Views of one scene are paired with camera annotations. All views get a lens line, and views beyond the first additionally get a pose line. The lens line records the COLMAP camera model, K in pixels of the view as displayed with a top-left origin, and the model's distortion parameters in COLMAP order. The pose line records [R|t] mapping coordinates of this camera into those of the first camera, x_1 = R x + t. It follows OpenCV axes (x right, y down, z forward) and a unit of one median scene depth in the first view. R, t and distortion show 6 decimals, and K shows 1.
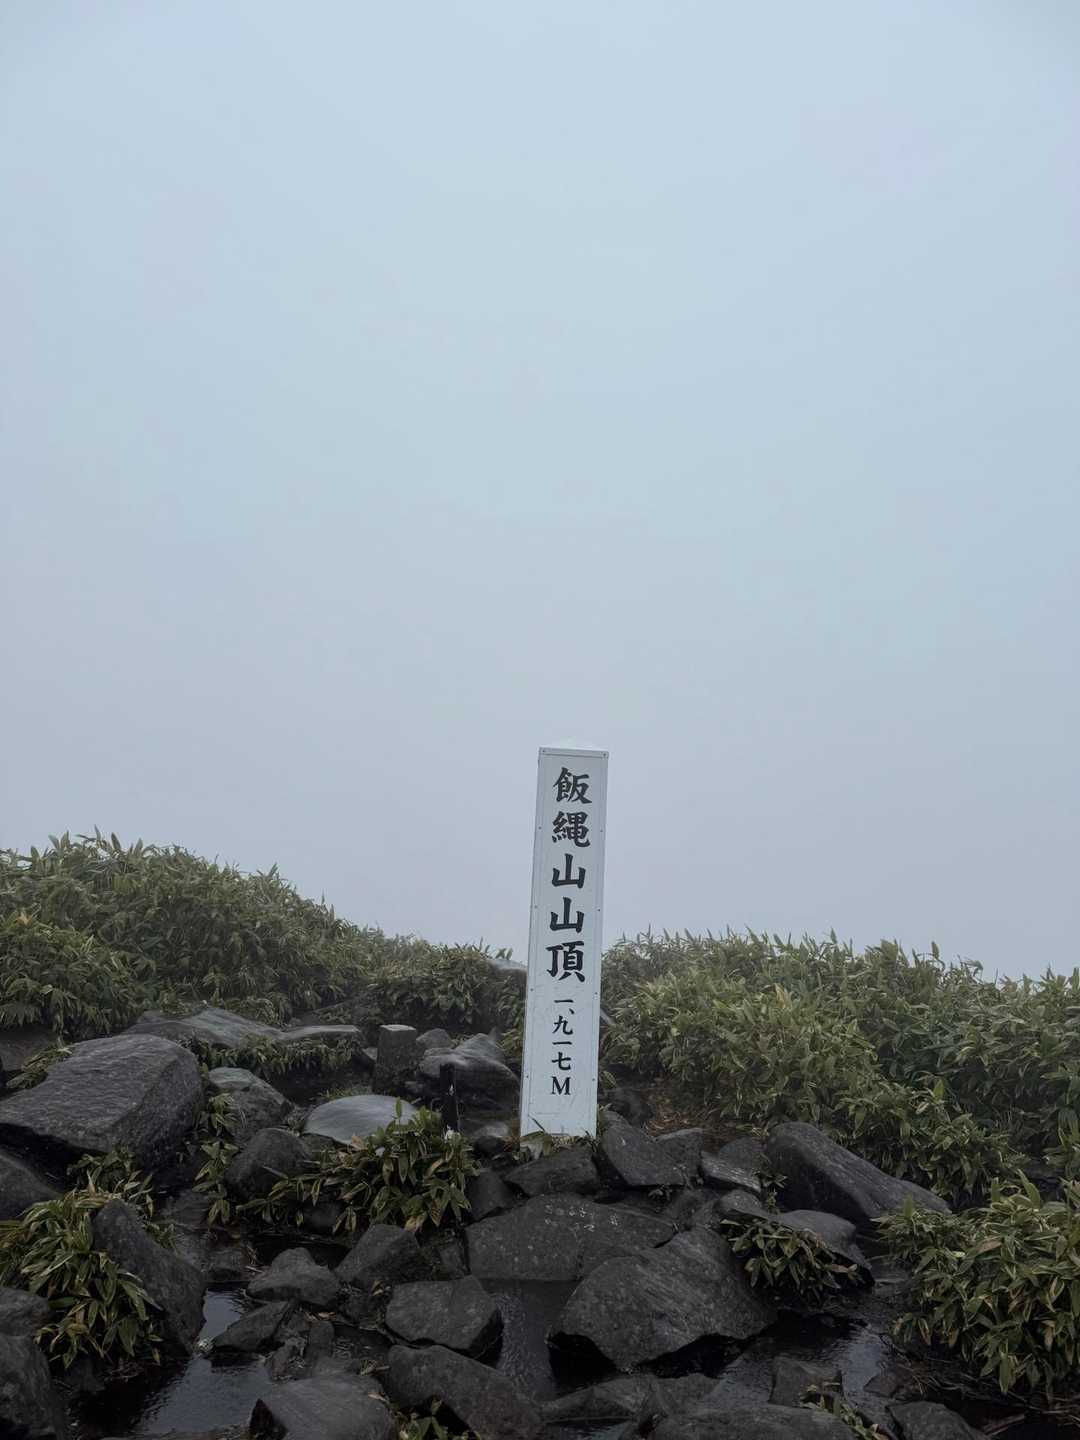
lens RADIAL K [[1067.5, 0, 540.0], [0, 1067.5, 720.0], [0, 0, 1]] dist [0.135739, -0.171714]
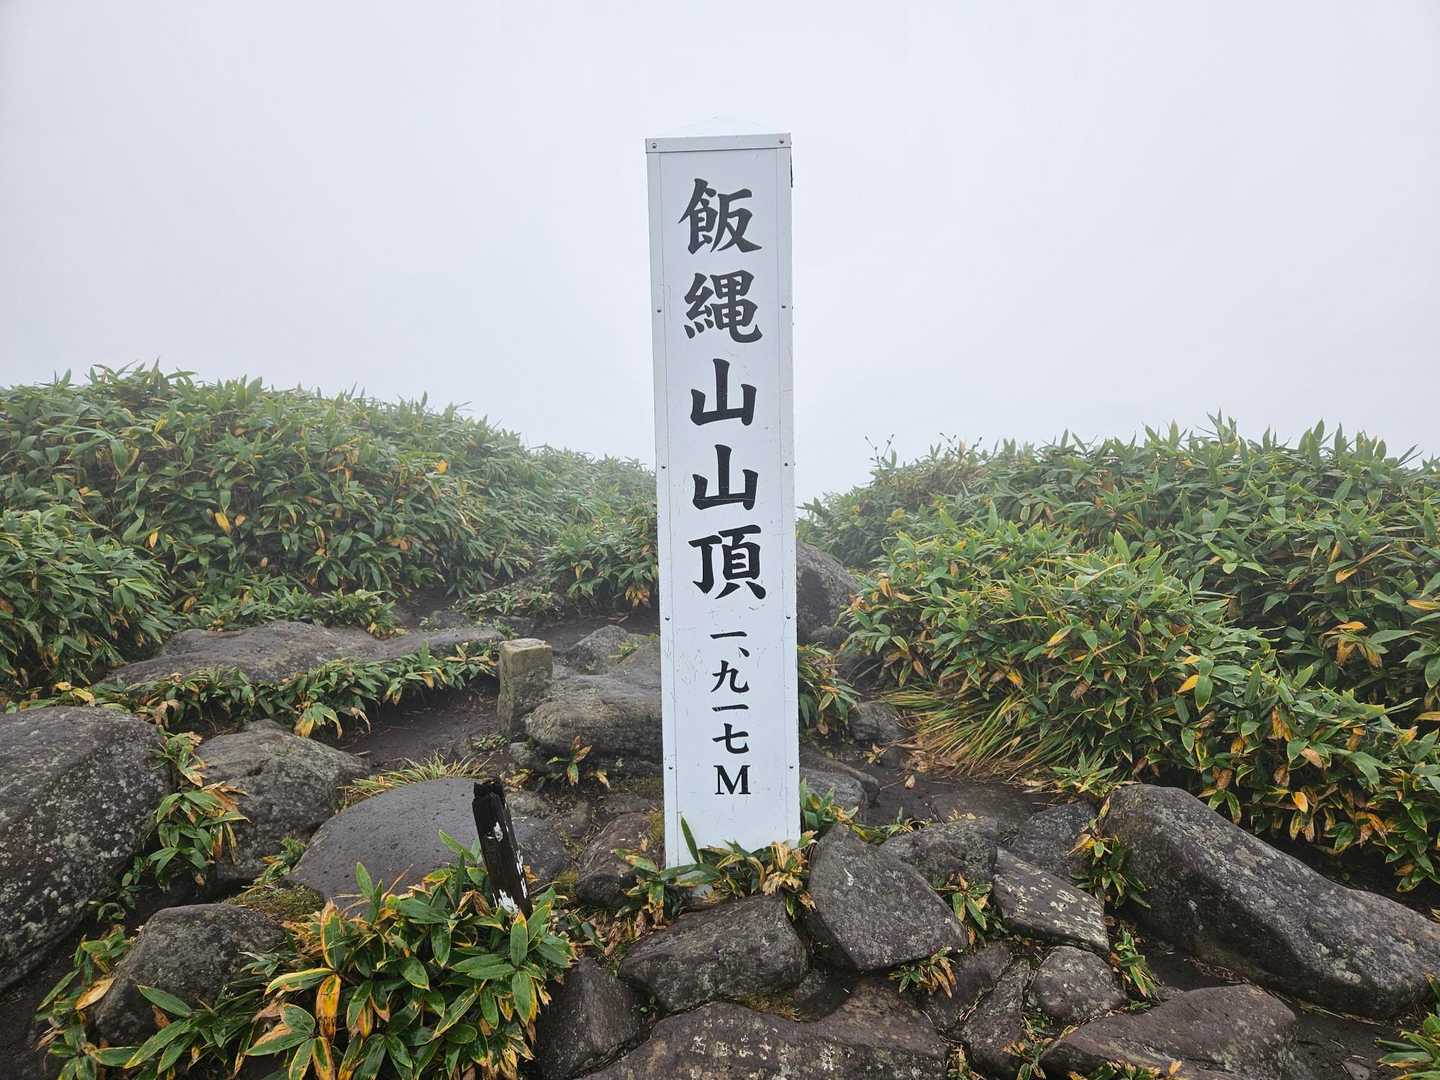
lens RADIAL K [[1067.5, 0, 720.0], [0, 1067.5, 540.0], [0, 0, 1]] dist [0.135739, -0.171714]
pose [[0.993653, -0.058314, -0.096190, 0.070464], [0.083261, 0.956273, 0.280374, 0.065745], [0.075634, -0.286604, 0.955059, 0.497947]]
